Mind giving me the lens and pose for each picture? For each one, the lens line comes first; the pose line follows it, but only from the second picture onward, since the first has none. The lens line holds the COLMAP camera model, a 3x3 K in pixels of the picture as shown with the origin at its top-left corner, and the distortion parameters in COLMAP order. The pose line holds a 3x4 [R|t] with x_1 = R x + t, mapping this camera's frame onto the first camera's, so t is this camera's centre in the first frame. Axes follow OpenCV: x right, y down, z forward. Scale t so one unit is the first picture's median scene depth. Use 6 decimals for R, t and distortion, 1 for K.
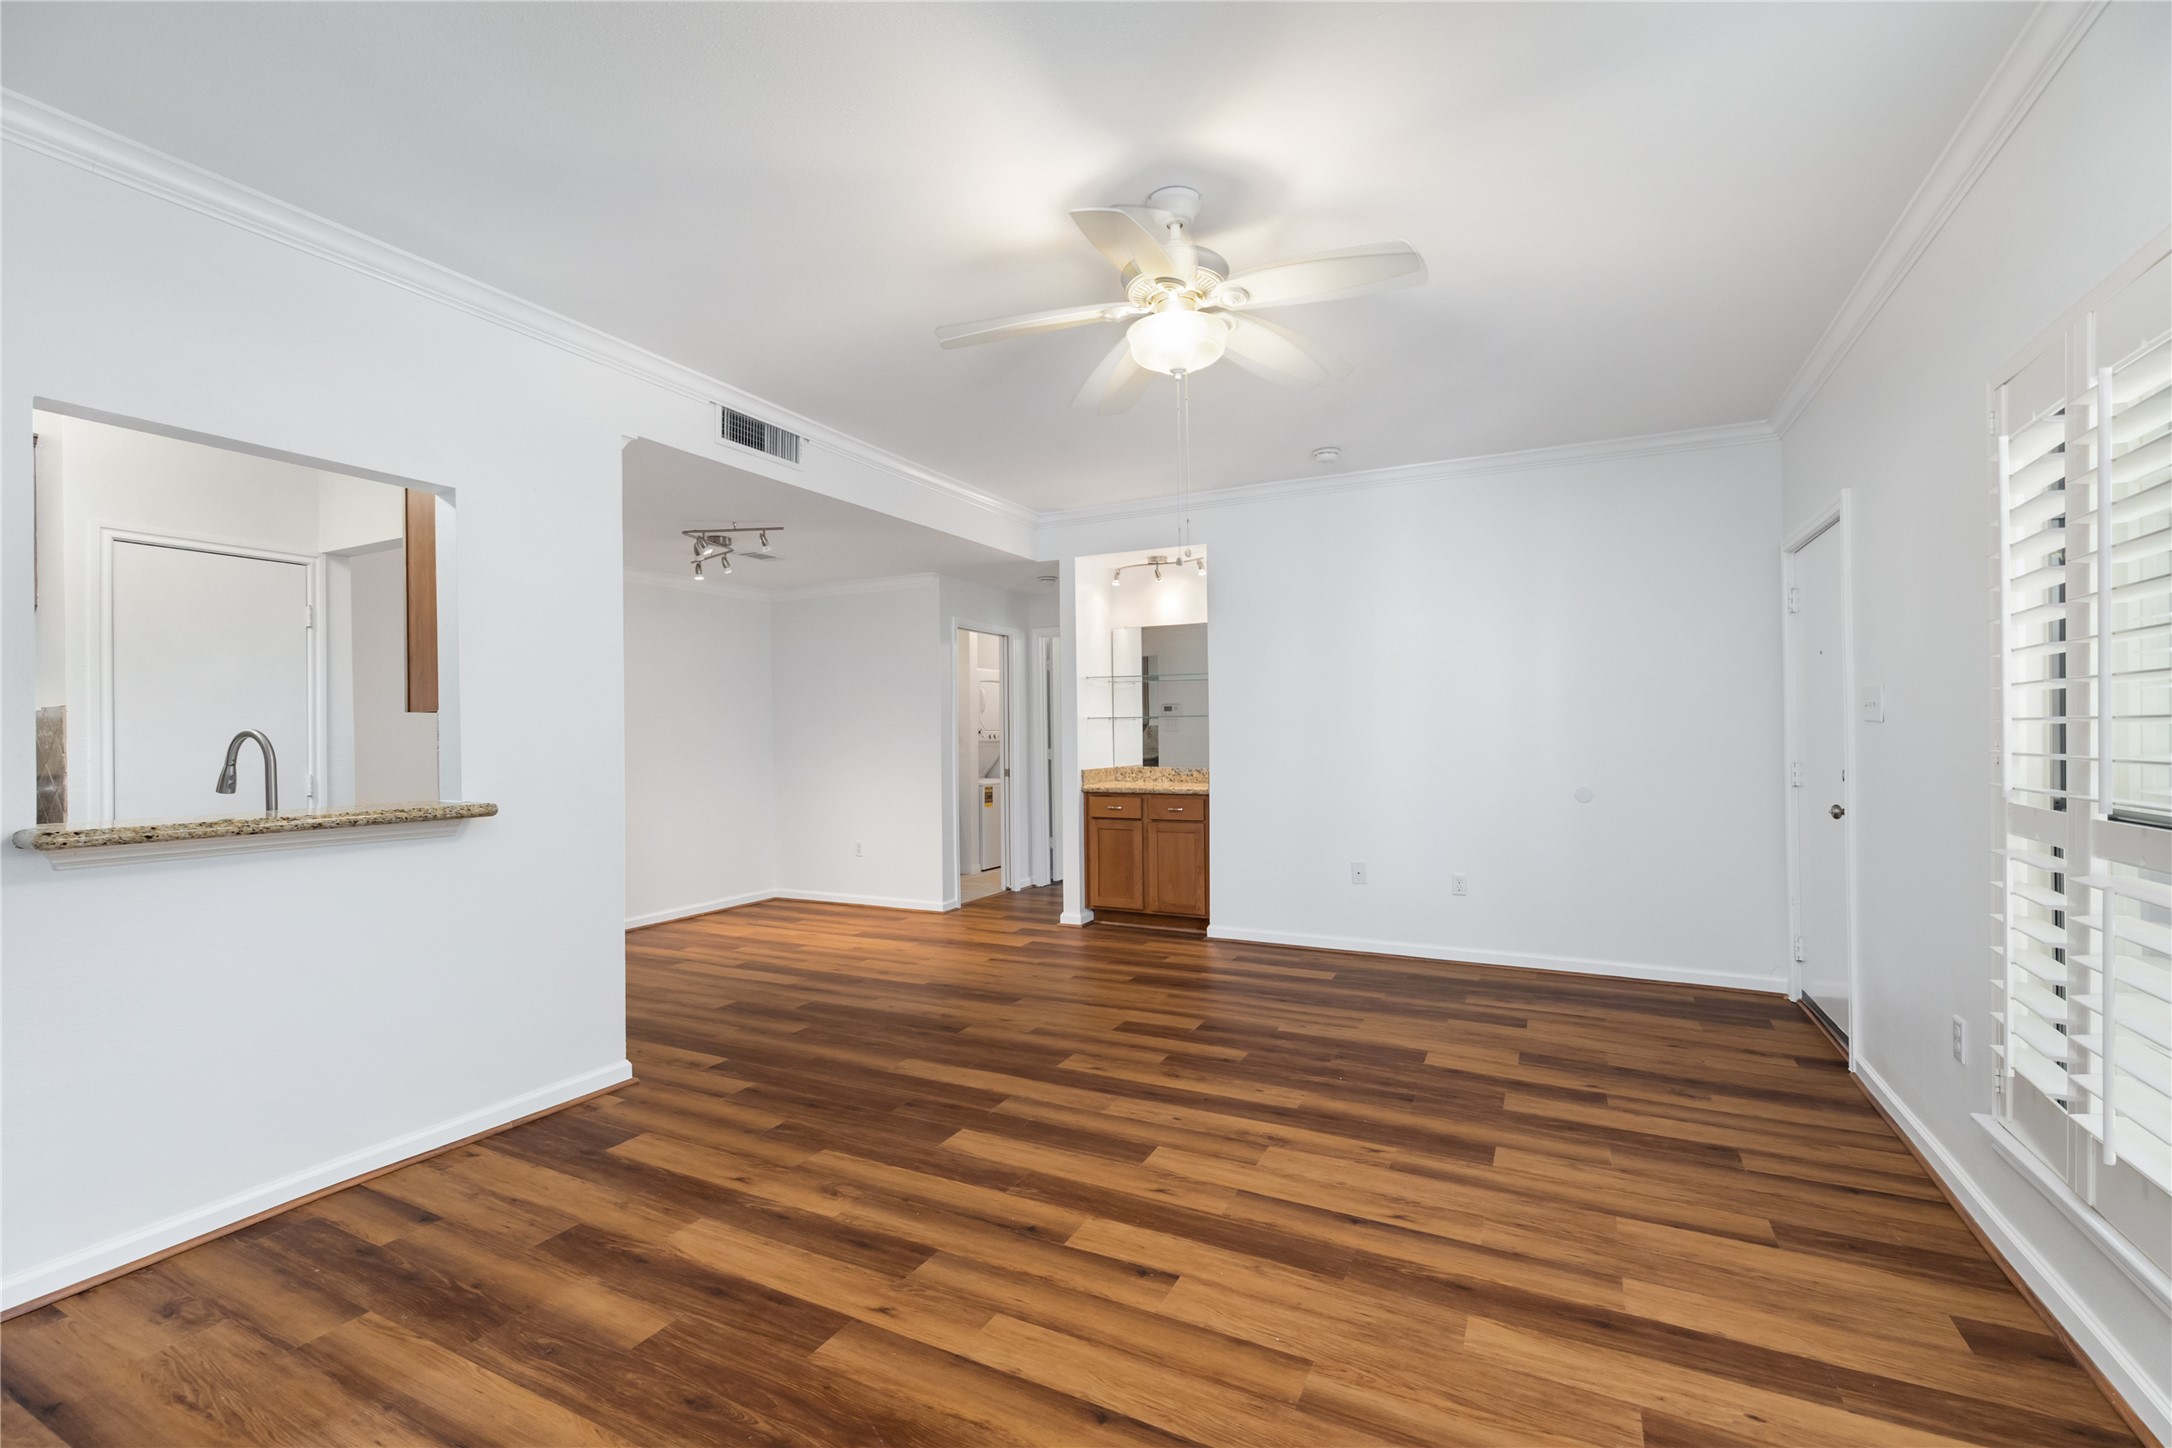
lens RADIAL K [[927.6, 0, 1101.3], [0, 927.6, 735.7], [0, 0, 1]] dist [0.002877, 0.000034]
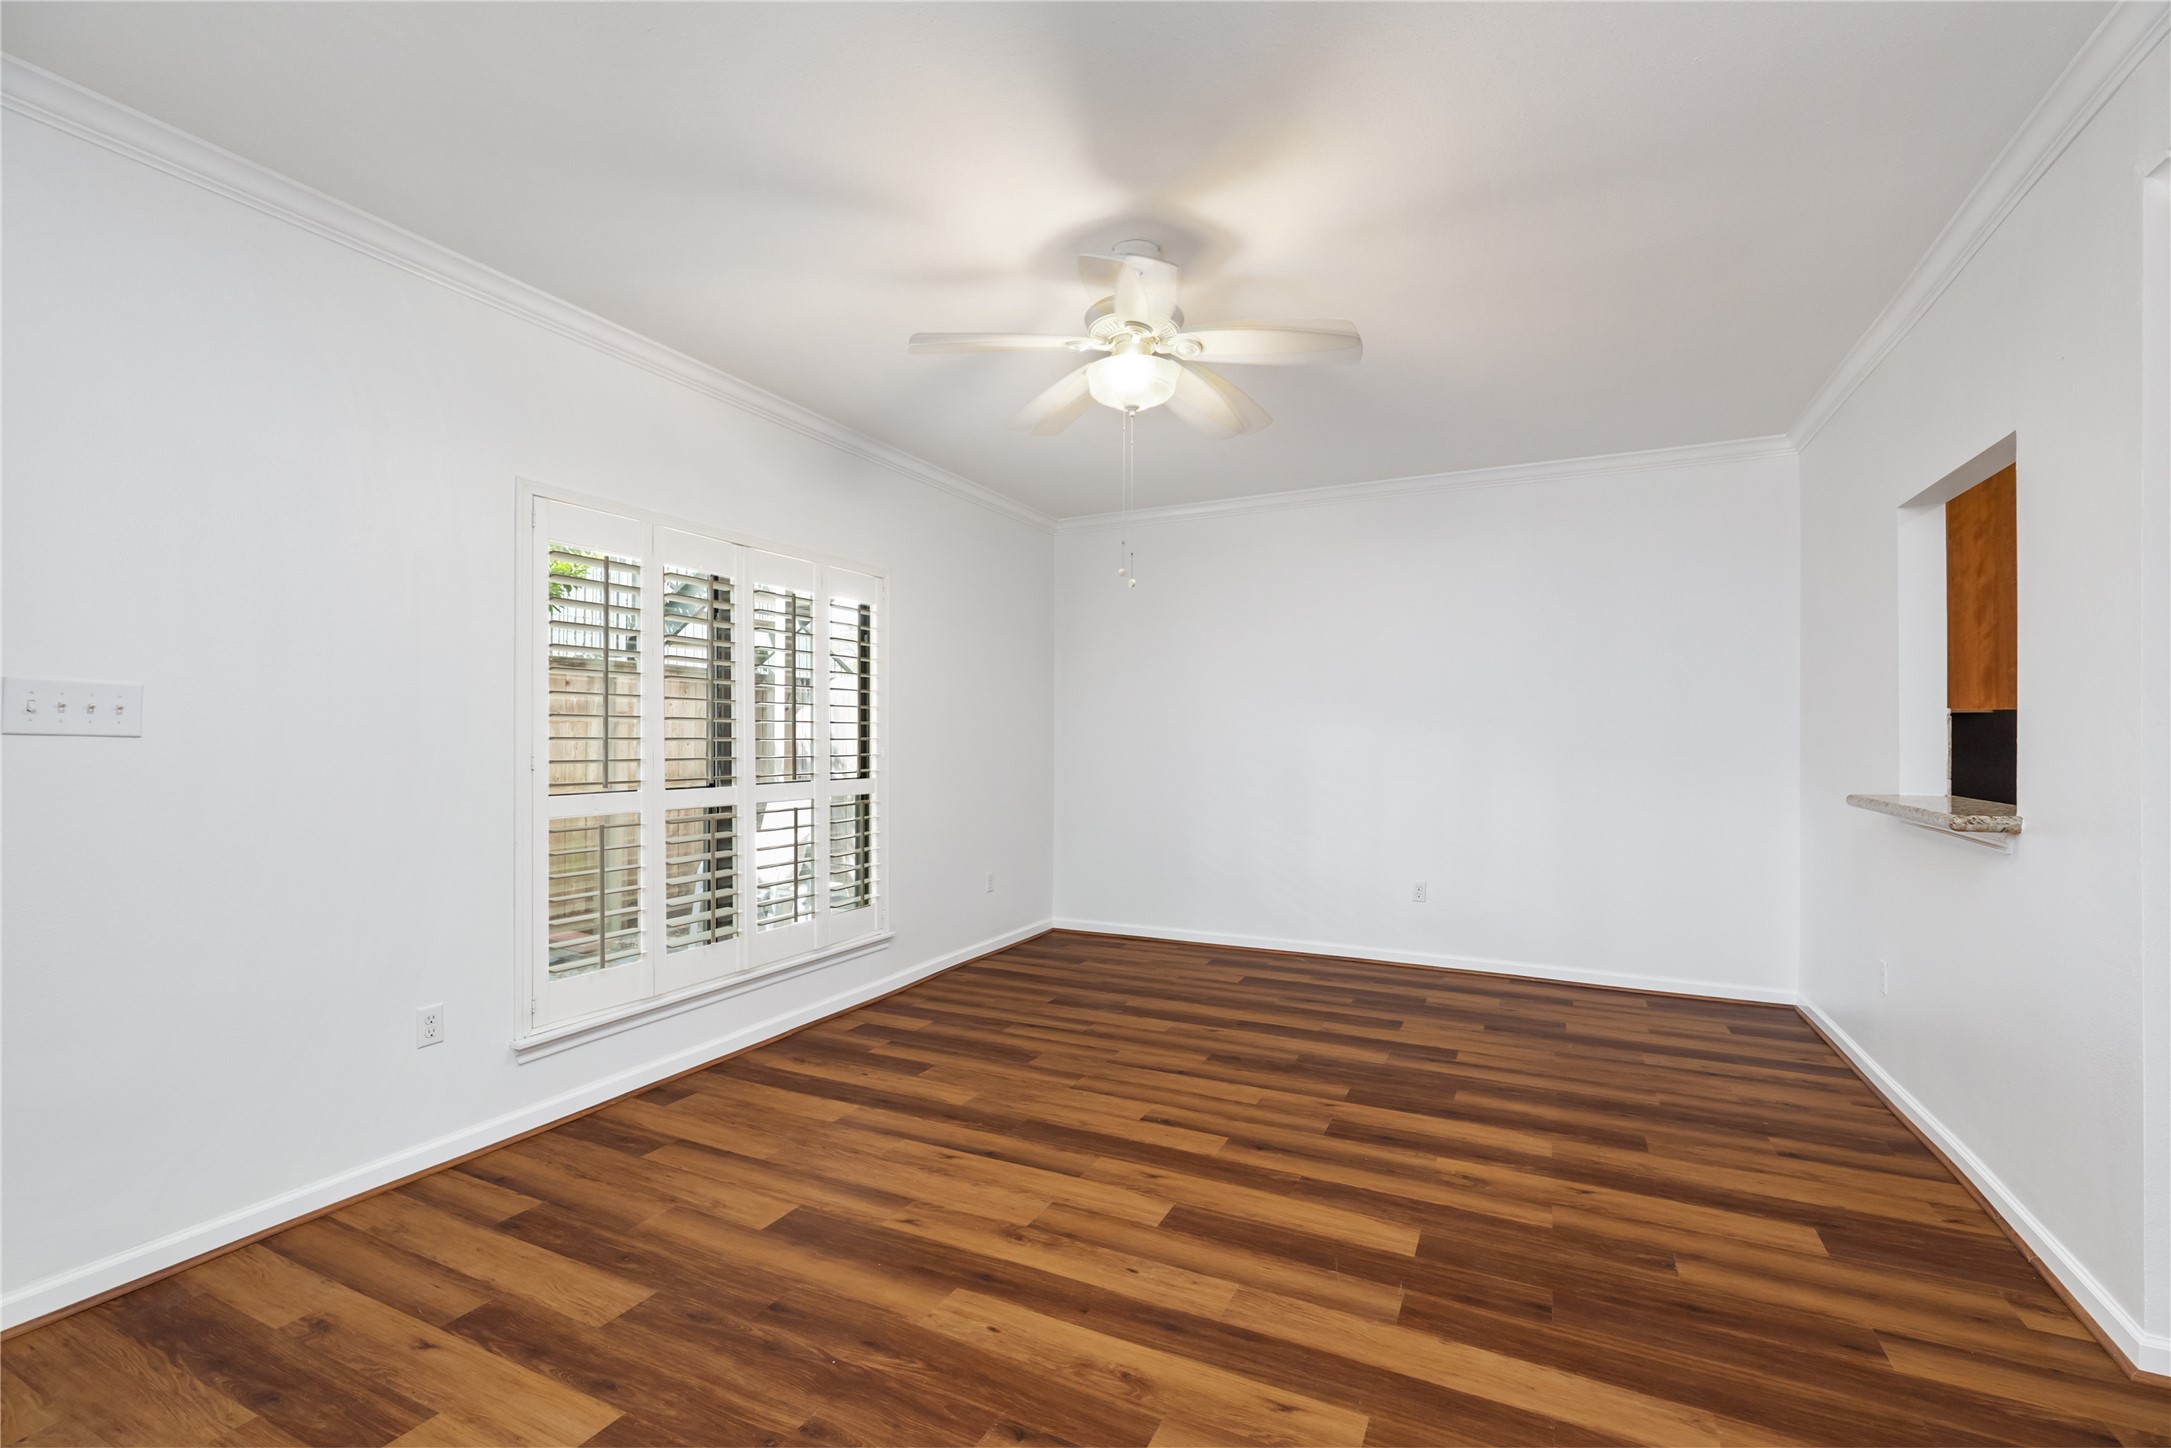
lens RADIAL K [[927.2, 0, 1100.8], [0, 927.2, 735.7], [0, 0, 1]] dist [0.002877, 0.000034]
pose [[-0.999847, 0.011572, -0.013133, 0.121092], [0.011601, 0.999930, -0.002172, -0.005081], [0.013107, -0.002324, -0.999911, 1.881428]]
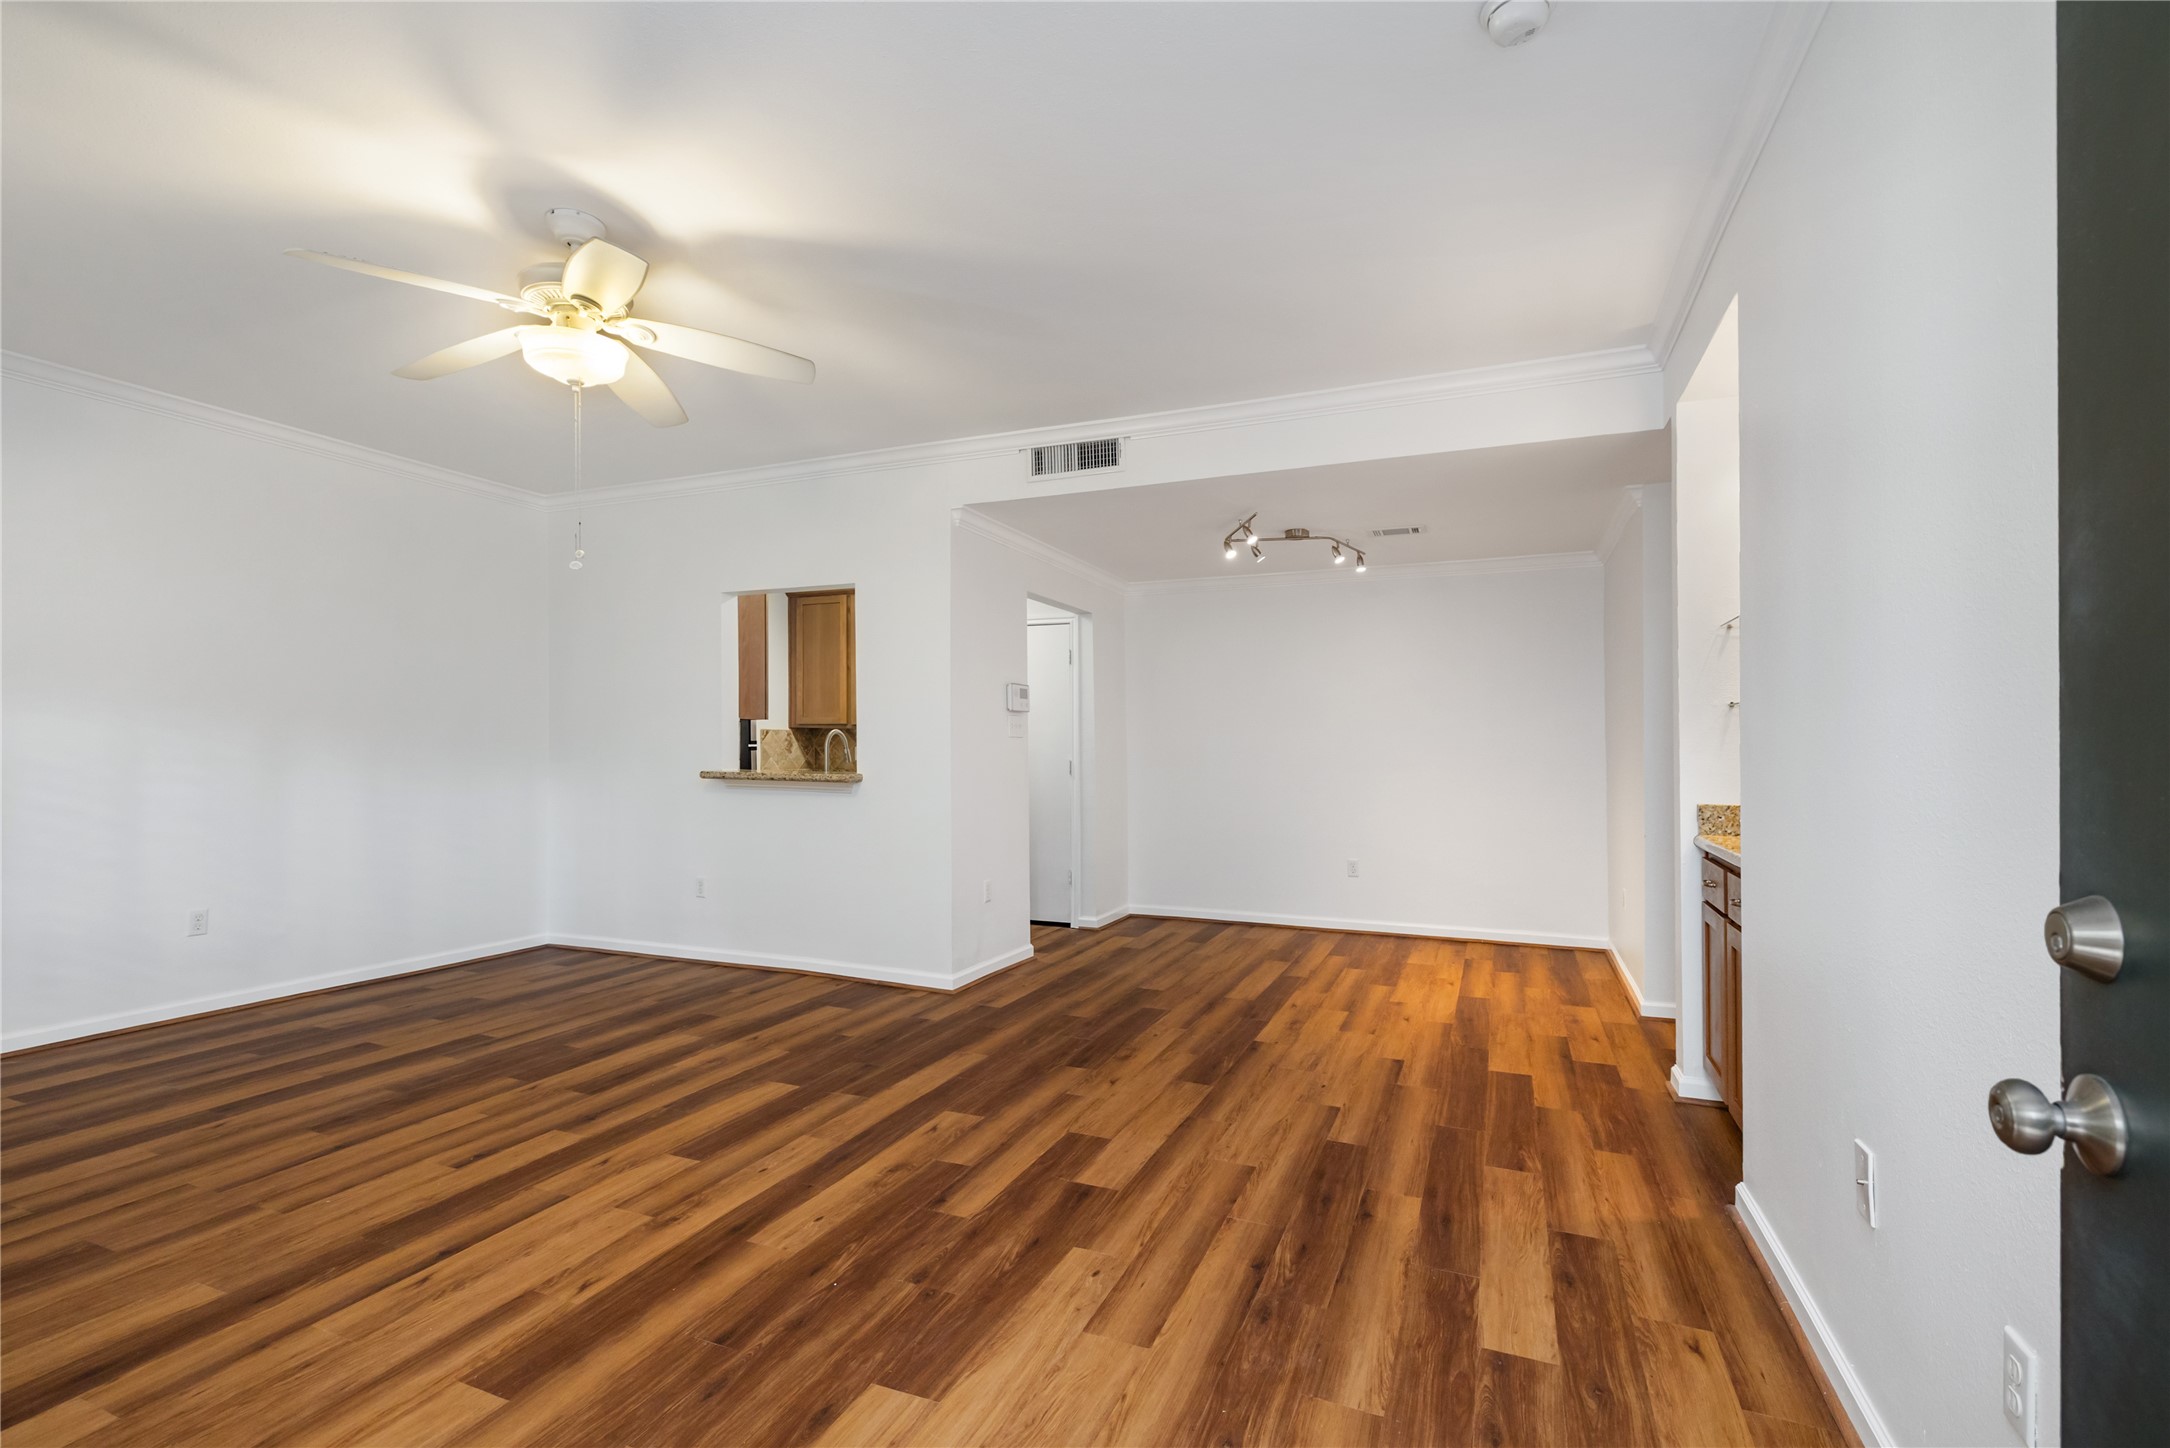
lens RADIAL K [[972.6, 0, 1085.0], [0, 972.6, 724.0], [0, 0, 1]] dist [0.007202, -0.000479]
pose [[0.060146, -0.010229, -0.998137, 1.111750], [-0.005923, 0.999926, -0.010604, 0.000385], [0.998172, 0.006550, 0.060081, 1.356223]]
